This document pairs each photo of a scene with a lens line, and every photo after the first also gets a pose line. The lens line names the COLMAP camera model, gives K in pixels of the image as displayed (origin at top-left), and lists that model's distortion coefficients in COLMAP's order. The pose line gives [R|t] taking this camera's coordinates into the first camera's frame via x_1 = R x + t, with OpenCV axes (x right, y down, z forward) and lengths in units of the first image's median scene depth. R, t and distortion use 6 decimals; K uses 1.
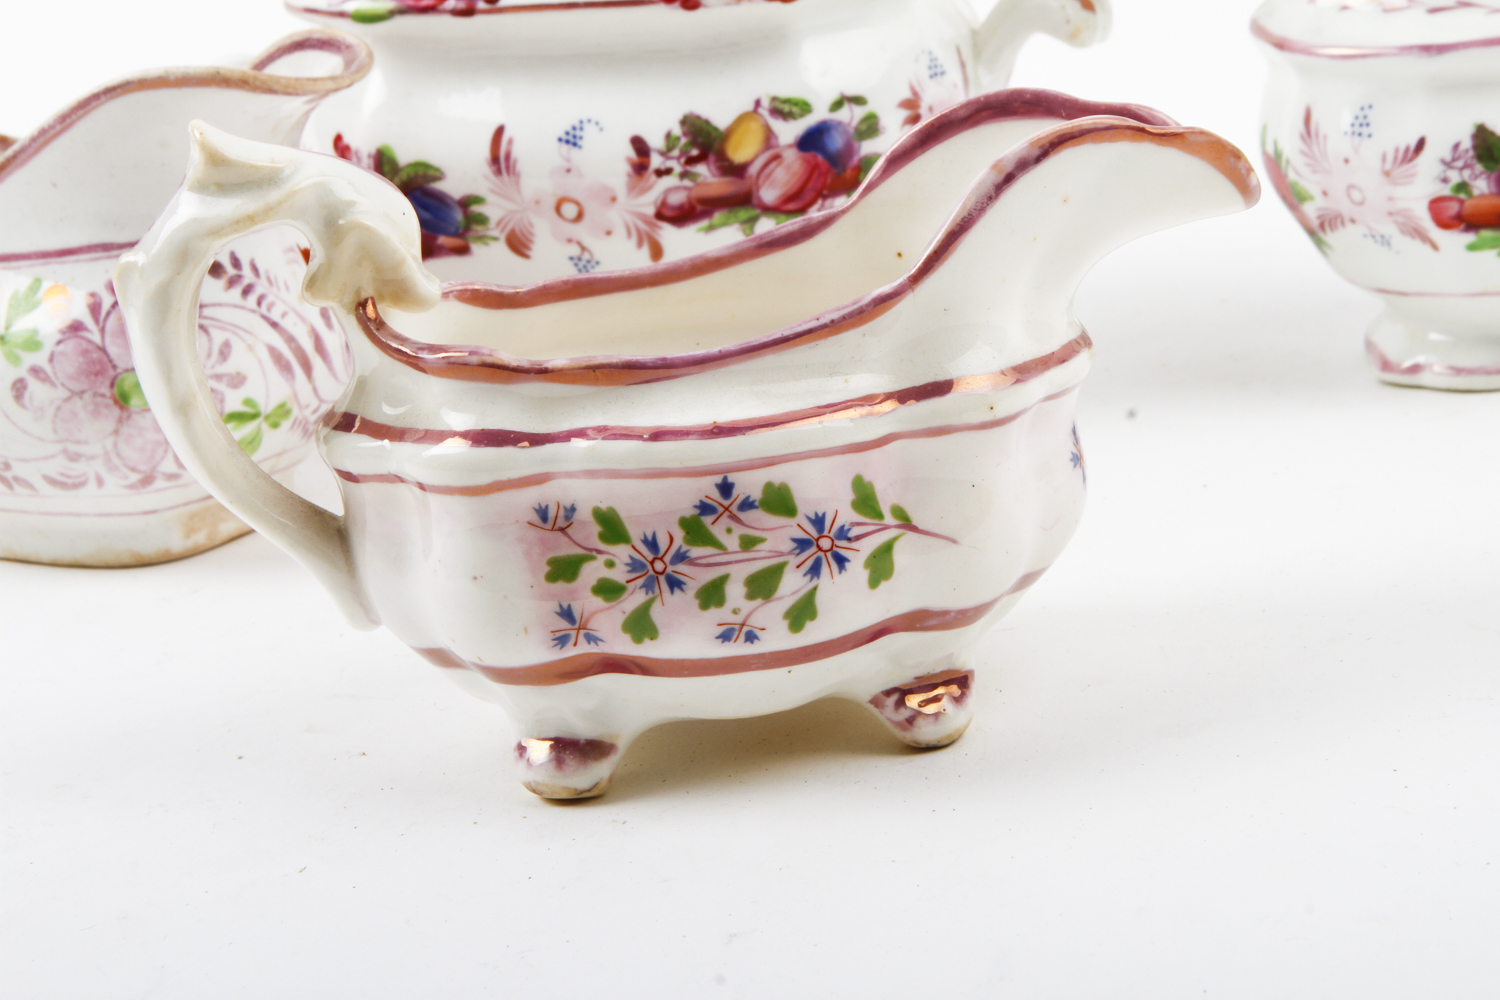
lens RADIAL K [[3165.6, 0, 758.3], [0, 3165.6, 470.1], [0, 0, 1]] dist [0.019655, -0.122692]
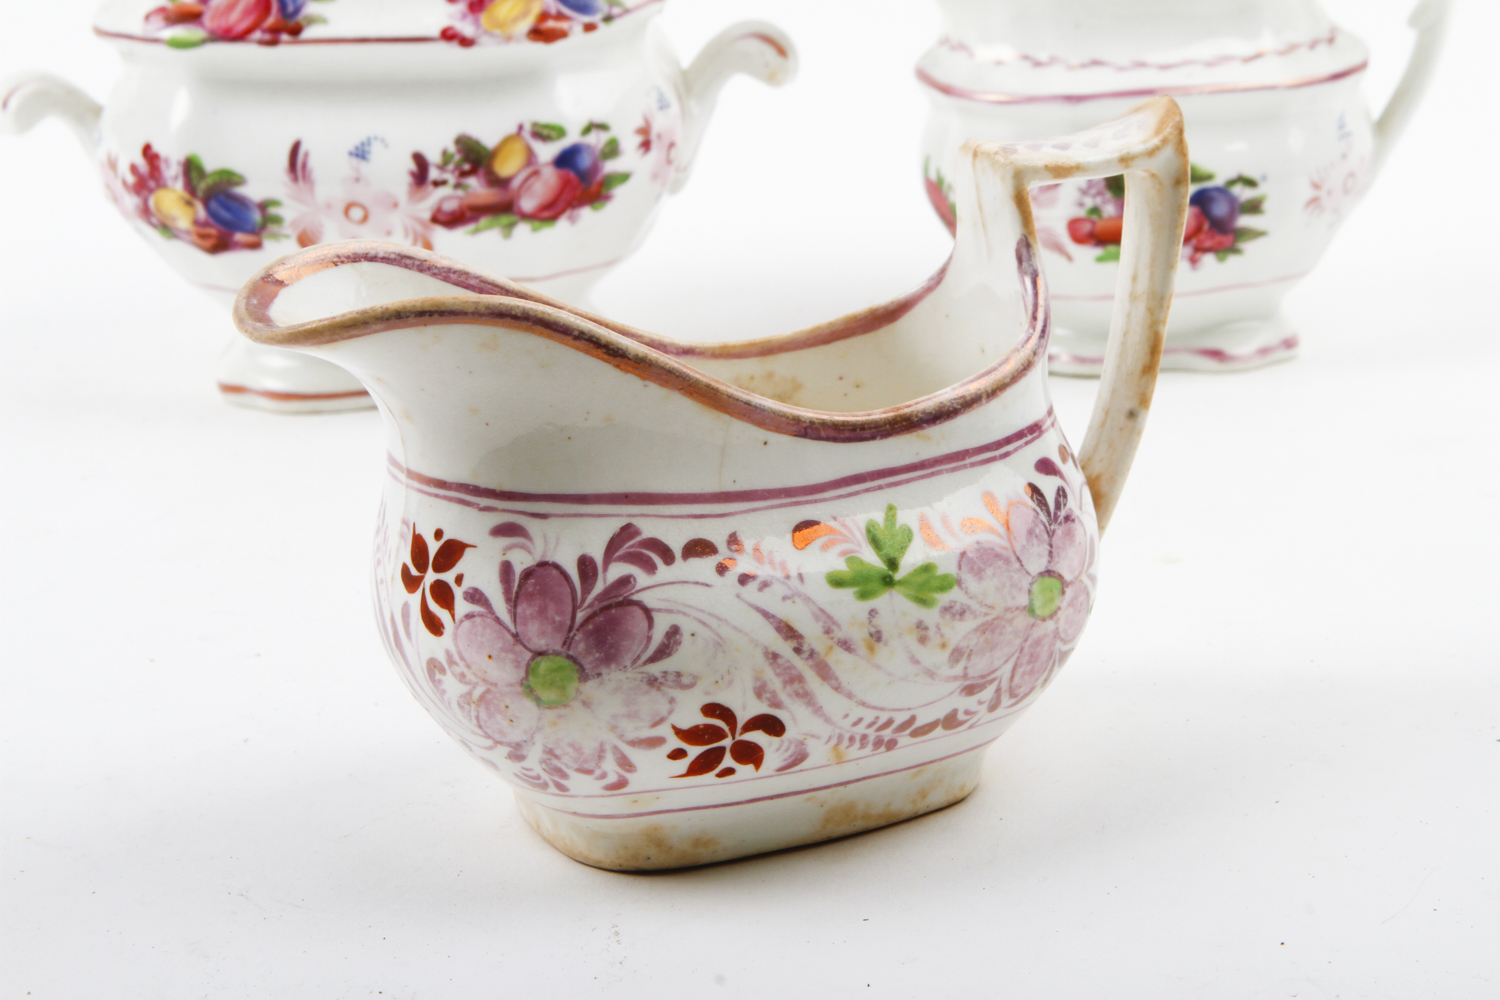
lens RADIAL K [[3165.6, 0, 758.3], [0, 3165.6, 470.1], [0, 0, 1]] dist [0.019655, -0.122692]
pose [[0.983801, 0.006677, 0.179139, -0.124326], [-0.006410, 0.999977, -0.002072, 0.014917], [-0.179149, 0.000890, 0.983822, -0.186565]]
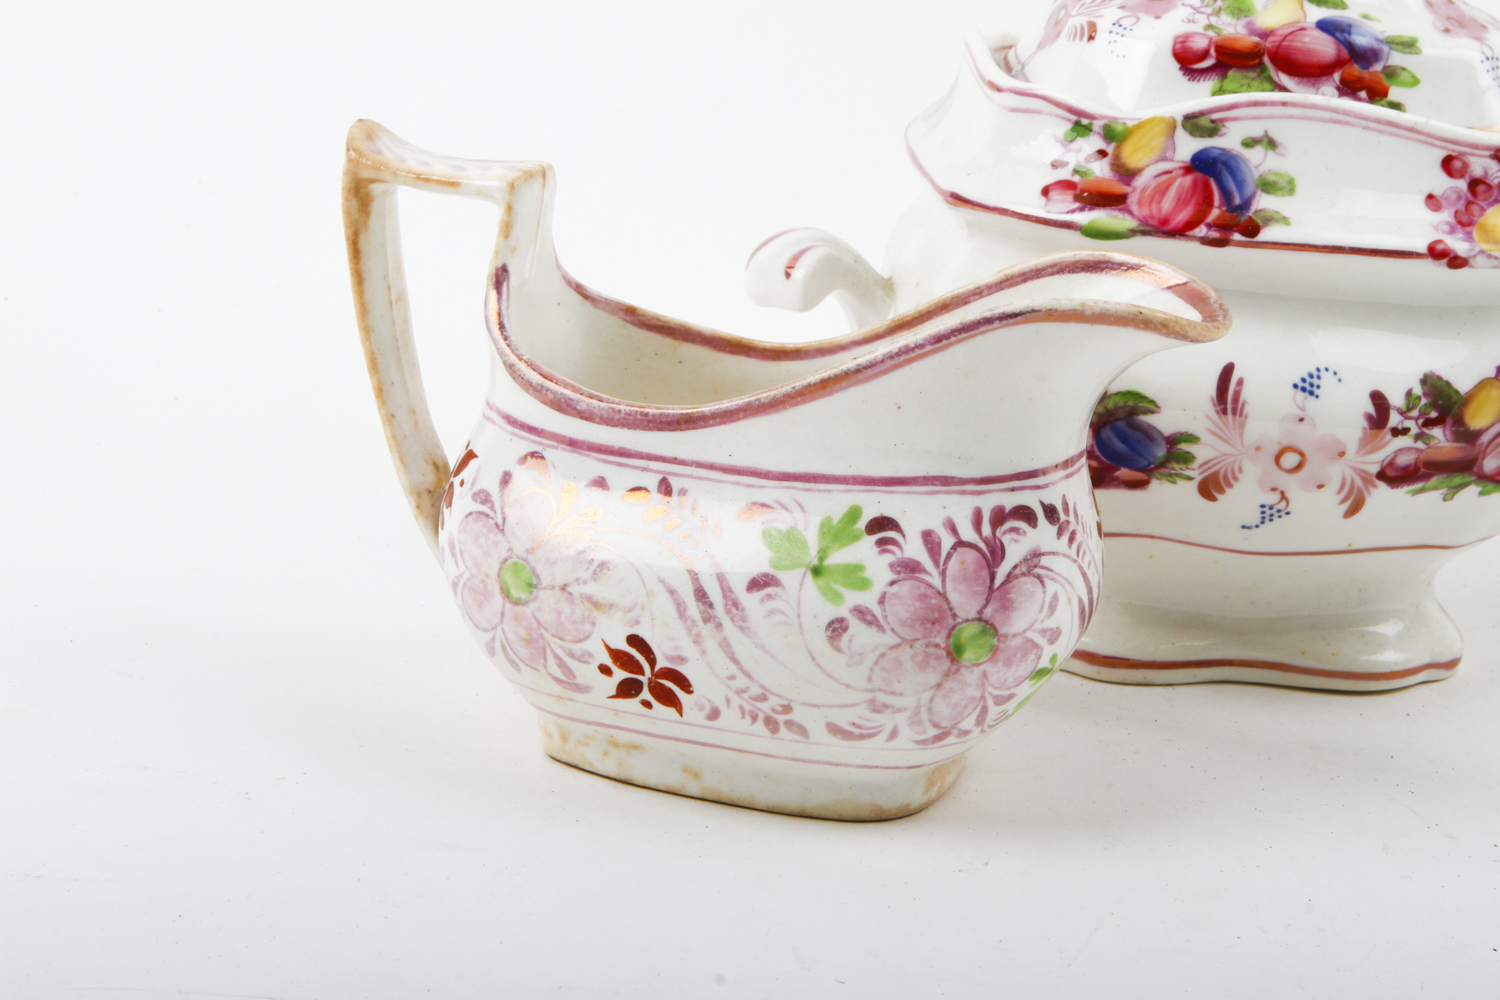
lens RADIAL K [[3165.6, 0, 758.3], [0, 3165.6, 470.1], [0, 0, 1]] dist [0.019655, -0.122692]
pose [[0.955493, 0.084129, 0.282762, -0.483281], [-0.083522, 0.996404, -0.014223, -0.052944], [-0.282942, -0.010027, 0.959085, 0.140483]]
